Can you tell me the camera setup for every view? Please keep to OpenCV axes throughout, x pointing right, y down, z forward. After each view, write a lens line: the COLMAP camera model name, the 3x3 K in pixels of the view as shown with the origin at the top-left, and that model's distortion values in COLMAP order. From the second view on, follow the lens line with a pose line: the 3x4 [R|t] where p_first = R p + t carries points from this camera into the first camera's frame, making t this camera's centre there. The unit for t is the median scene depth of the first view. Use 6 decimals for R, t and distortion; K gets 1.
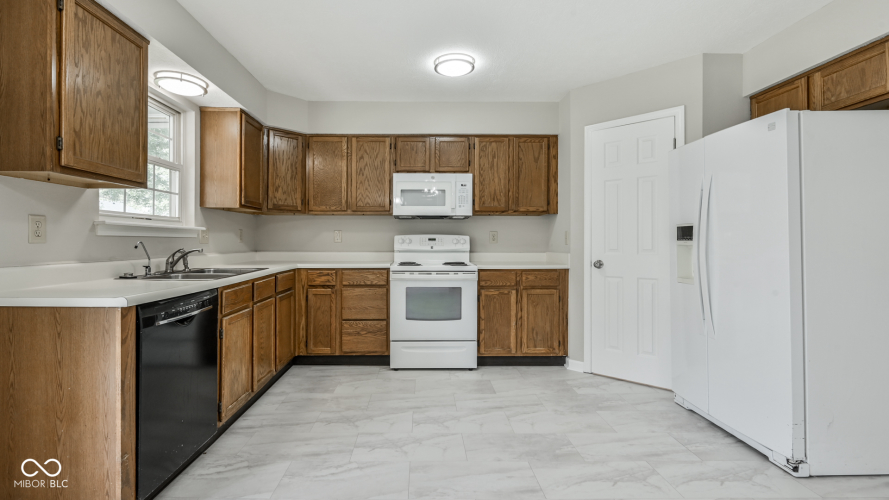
lens RADIAL K [[427.0, 0, 439.8], [0, 427.0, 242.5], [0, 0, 1]] dist [0.001352, 0.000094]
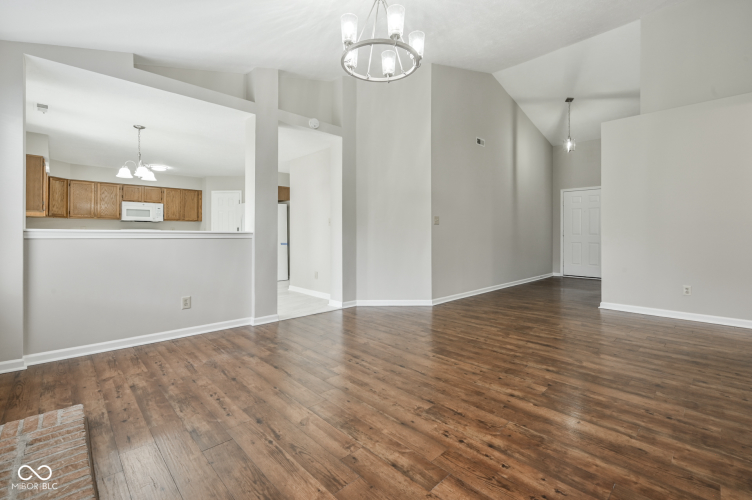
lens RADIAL K [[337.9, 0, 369.1], [0, 337.9, 236.3], [0, 0, 1]] dist [-0.003164, -0.000217]
pose [[0.754639, -0.003067, 0.656133, -0.284678], [0.008846, 0.999946, -0.005499, 0.039959], [-0.656081, 0.009954, 0.754625, -1.138154]]
